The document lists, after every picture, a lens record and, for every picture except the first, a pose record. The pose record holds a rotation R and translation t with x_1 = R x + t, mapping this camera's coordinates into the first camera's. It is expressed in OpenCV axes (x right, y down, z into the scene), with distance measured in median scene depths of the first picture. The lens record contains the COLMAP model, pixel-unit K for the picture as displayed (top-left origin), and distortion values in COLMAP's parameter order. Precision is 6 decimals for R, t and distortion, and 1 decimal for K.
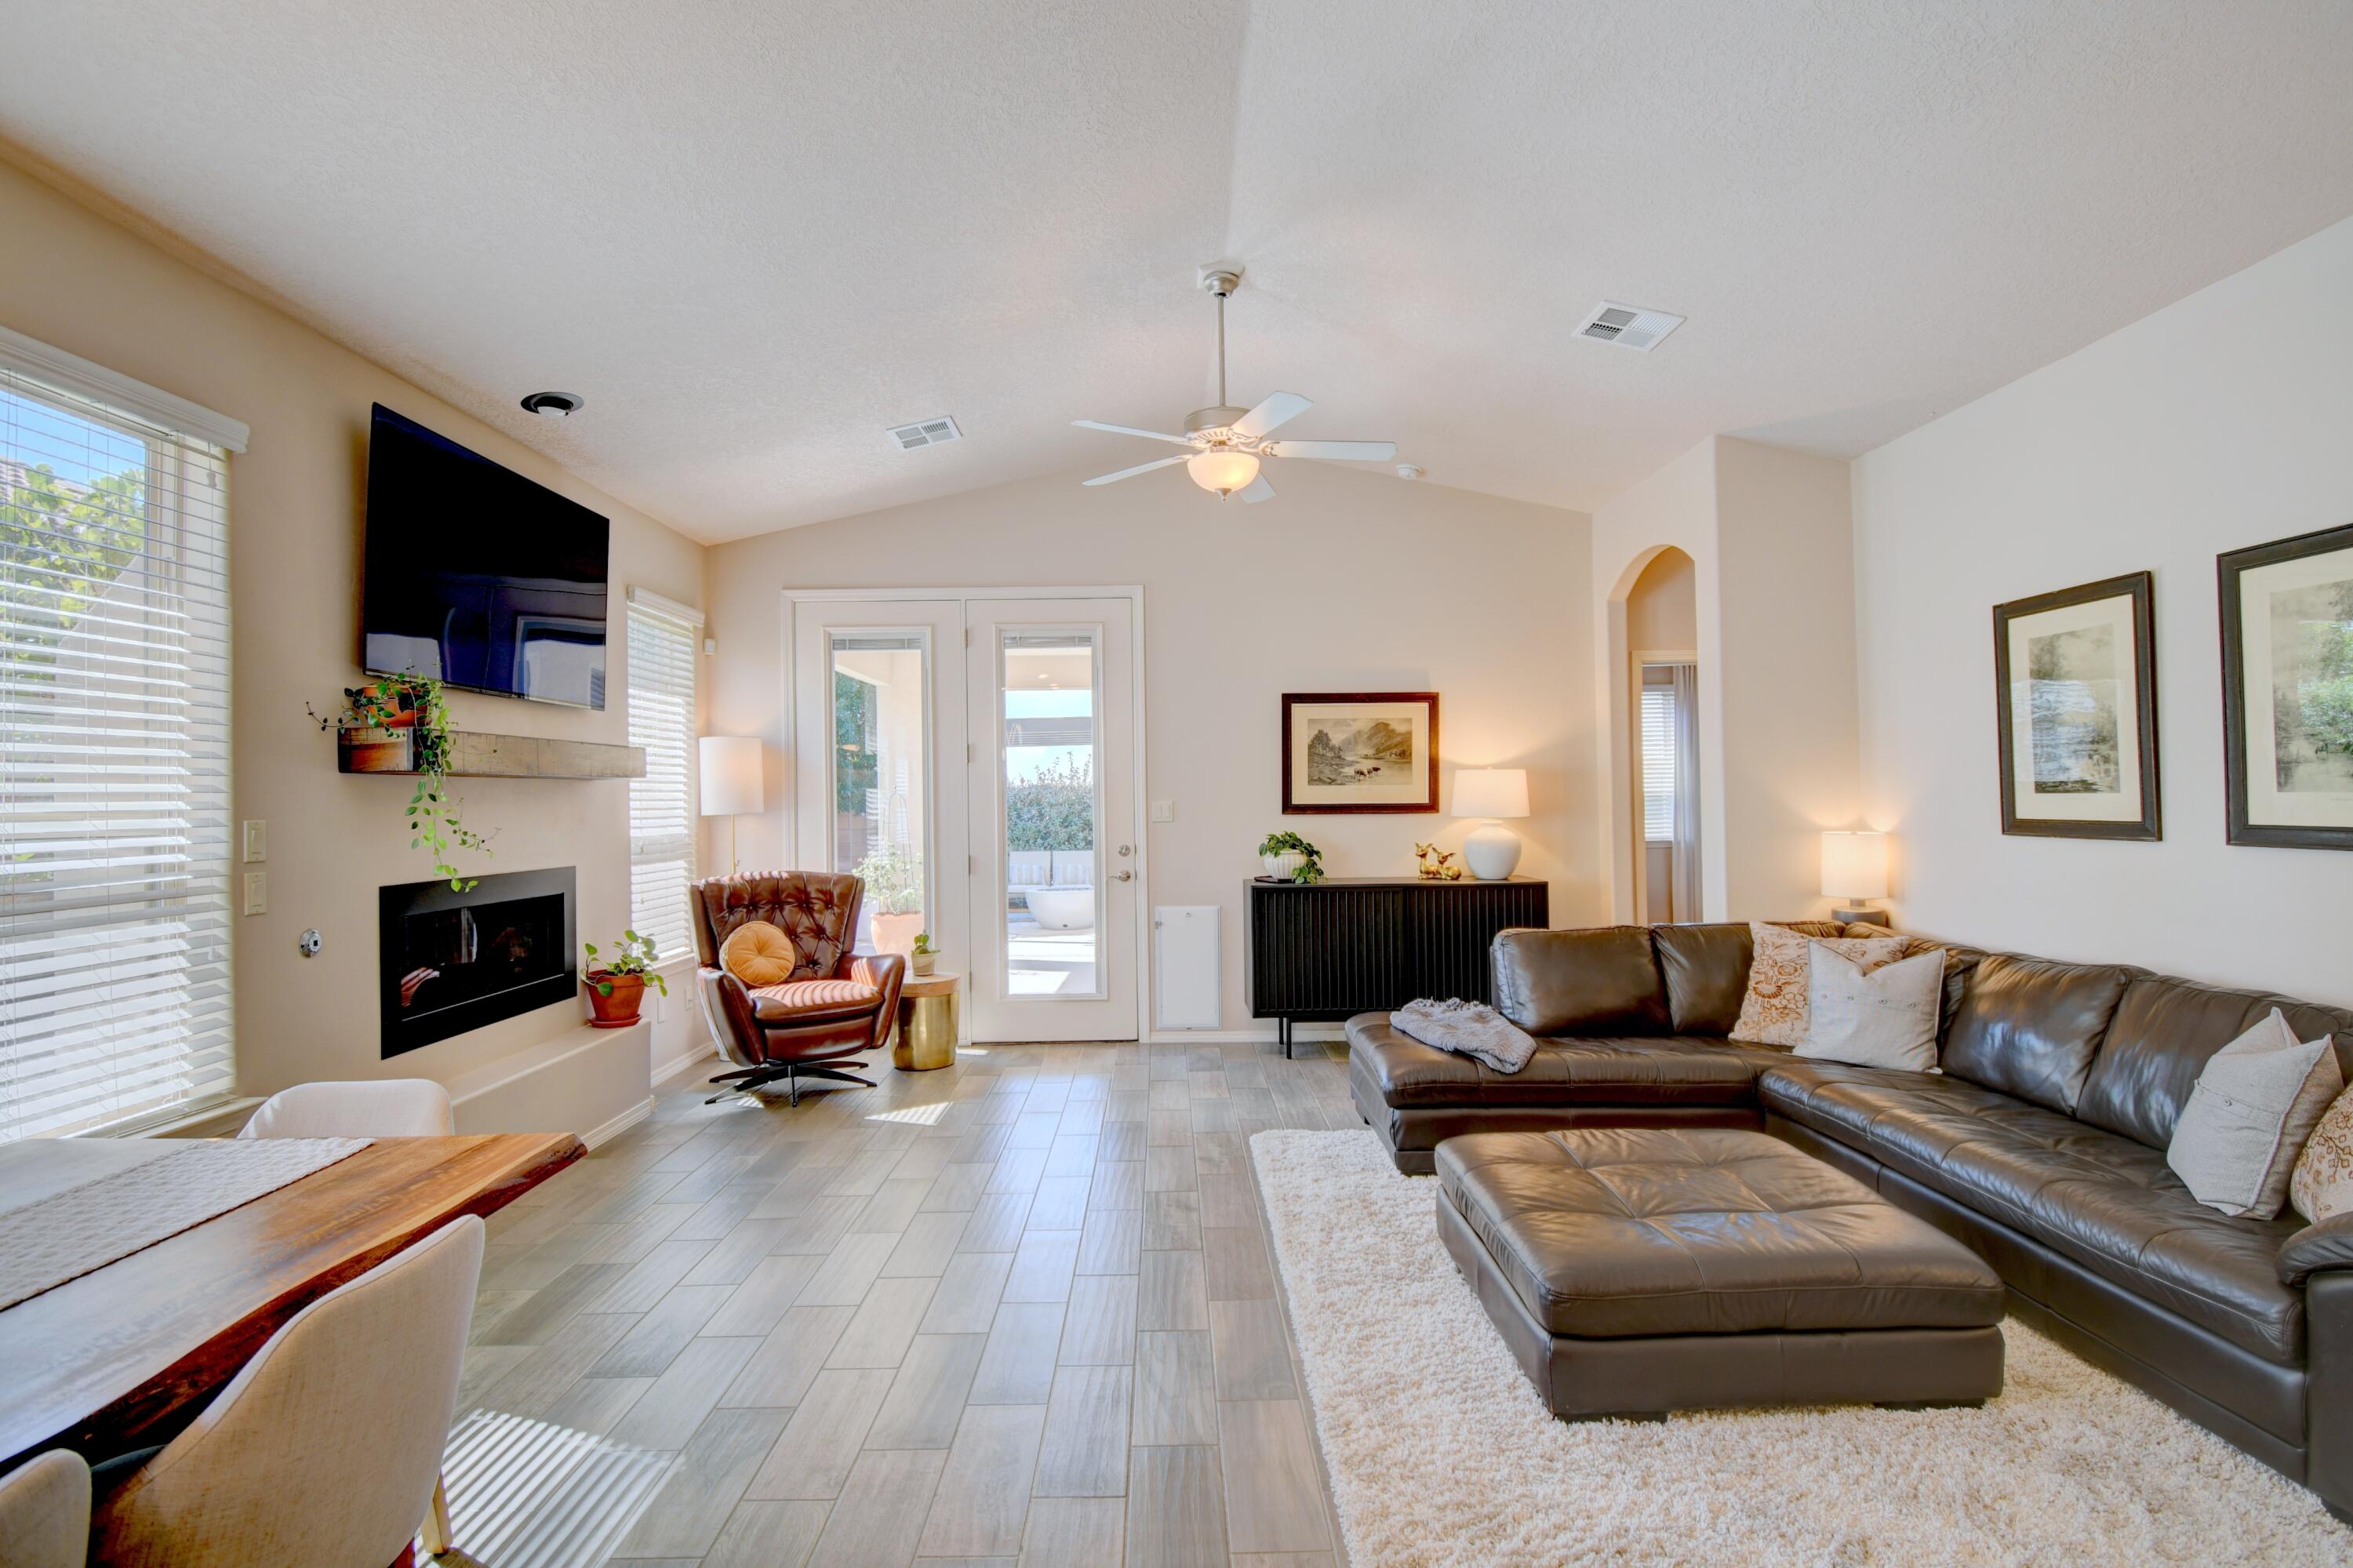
lens RADIAL K [[1093.3, 0, 1174.5], [0, 1093.3, 784.9], [0, 0, 1]] dist [-0.023492, -0.002501]
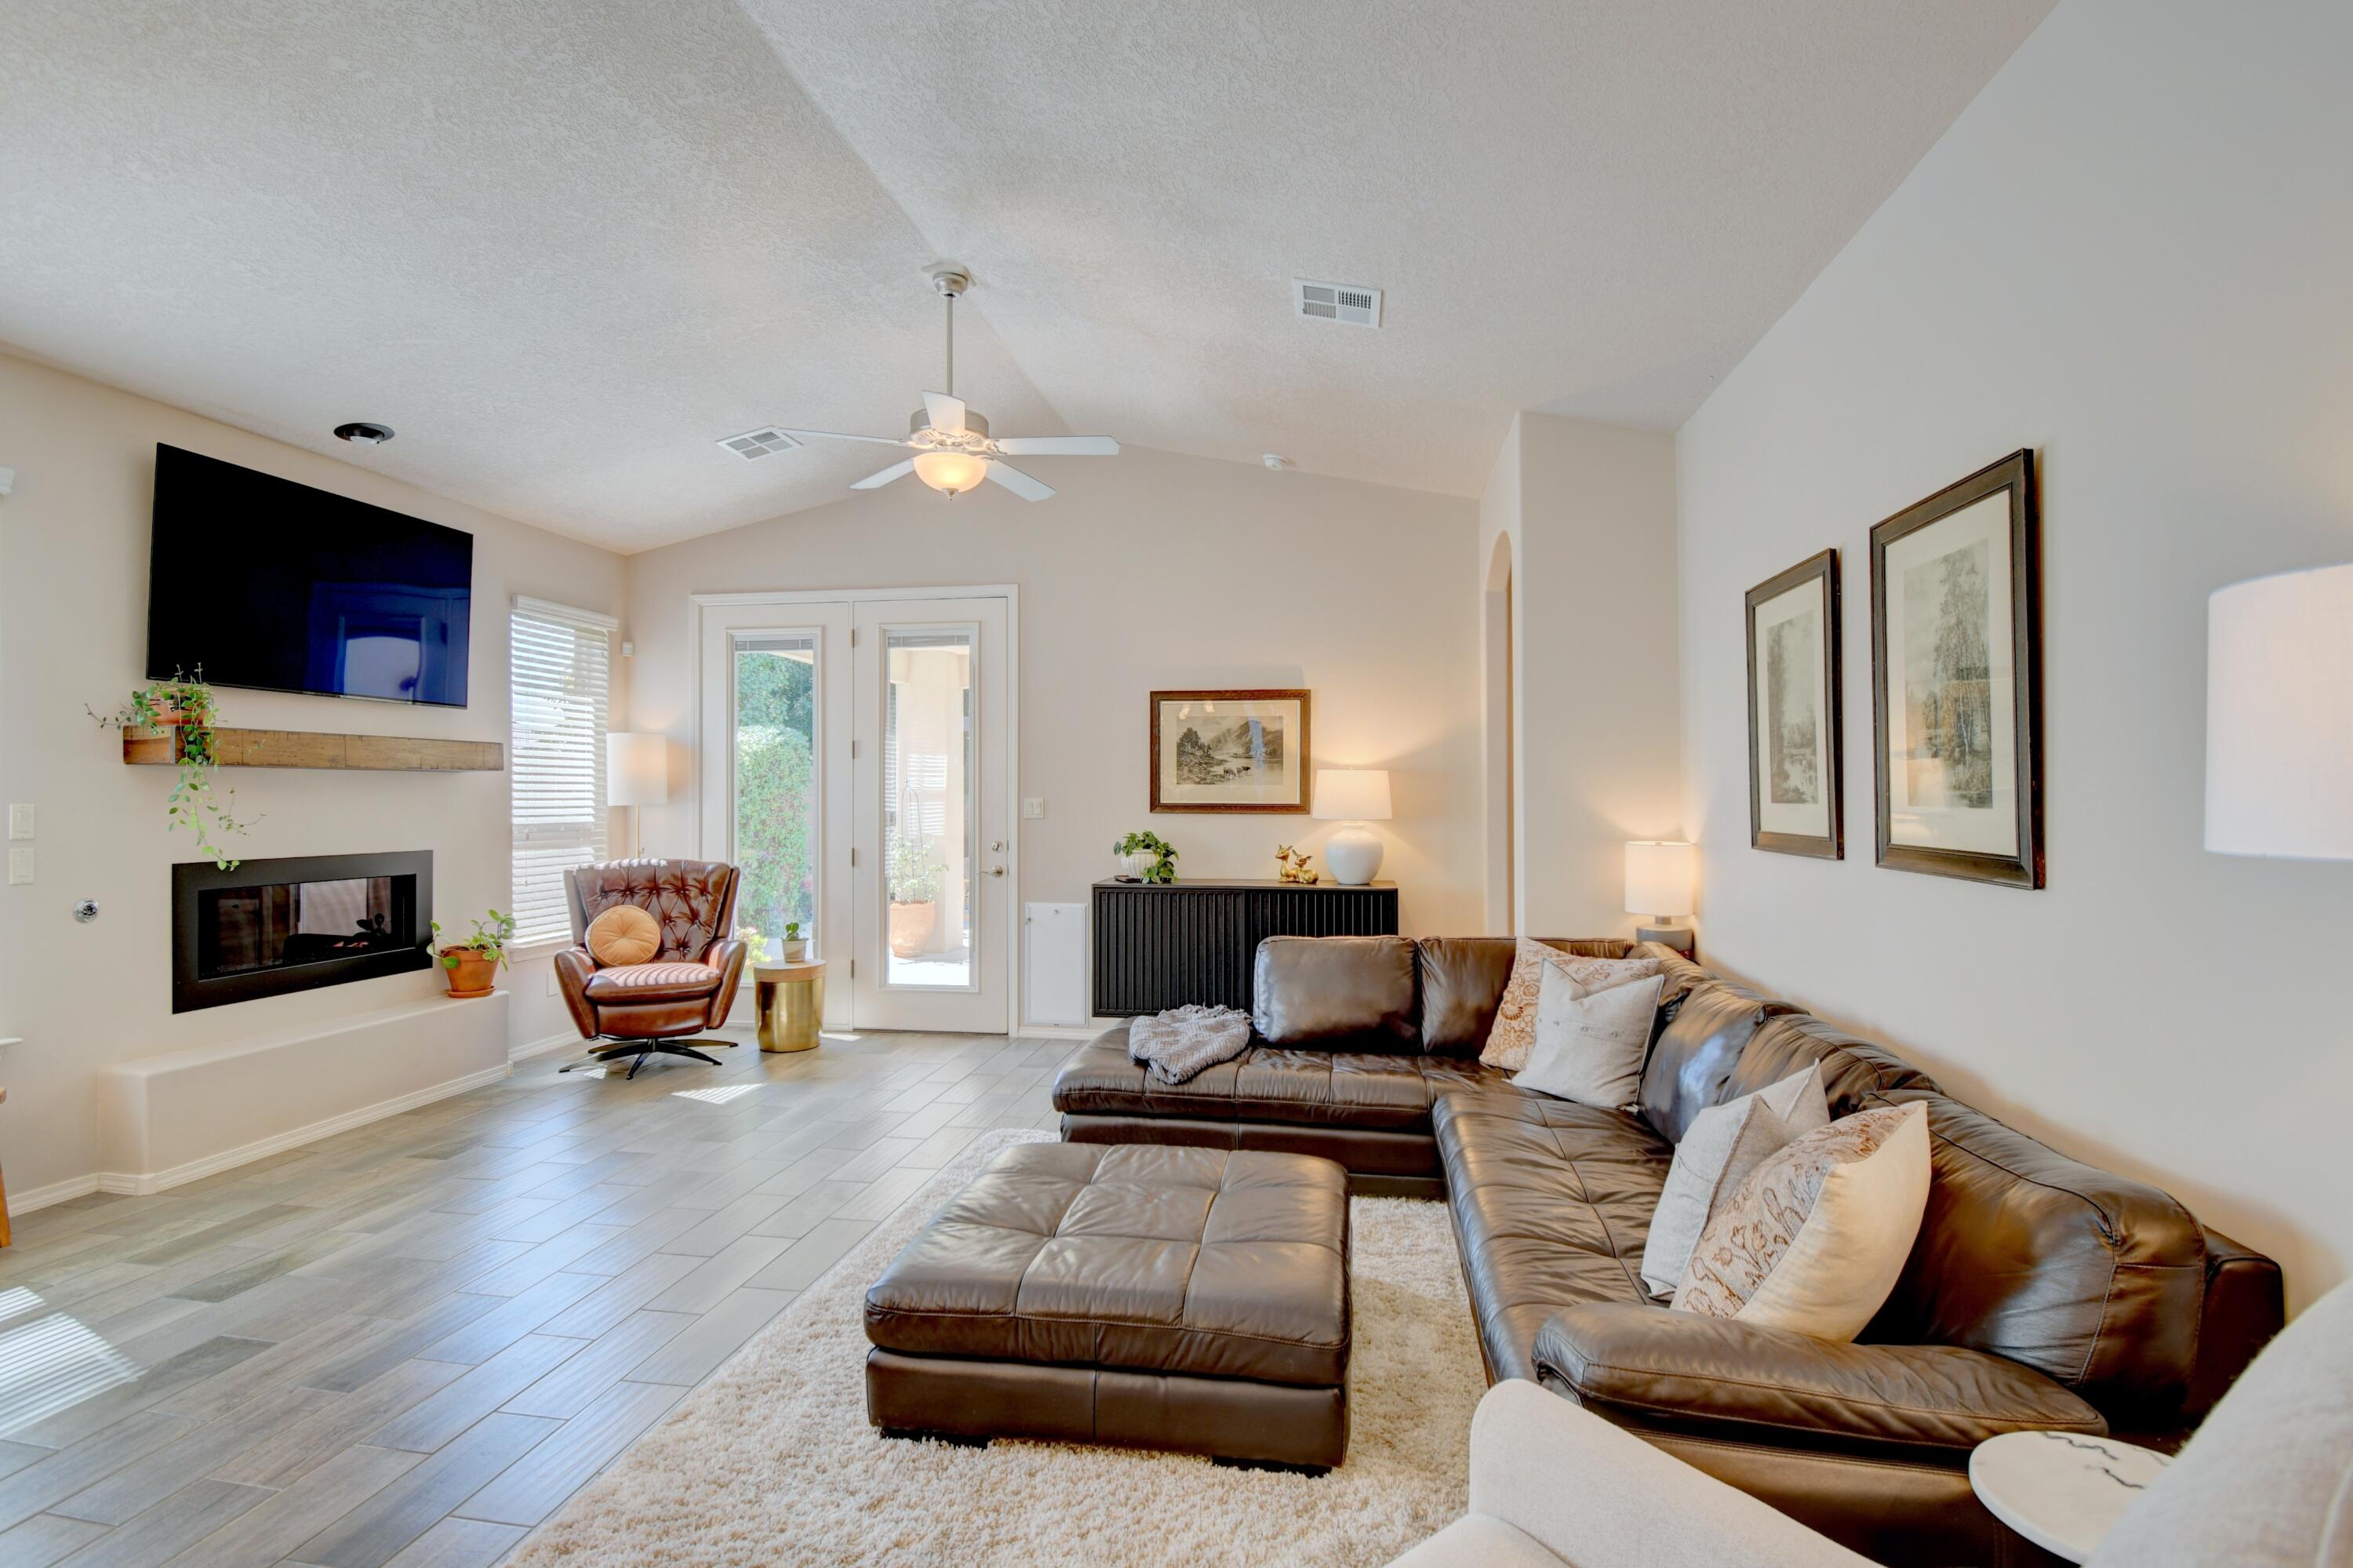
lens RADIAL K [[1093.3, 0, 1177.7], [0, 1093.3, 788.4], [0, 0, 1]] dist [-0.023492, -0.002501]
pose [[0.987713, 0.011909, -0.155822, 0.334237], [-0.010847, 0.999912, 0.007667, -0.004133], [0.155900, -0.005882, 0.987755, 0.031264]]
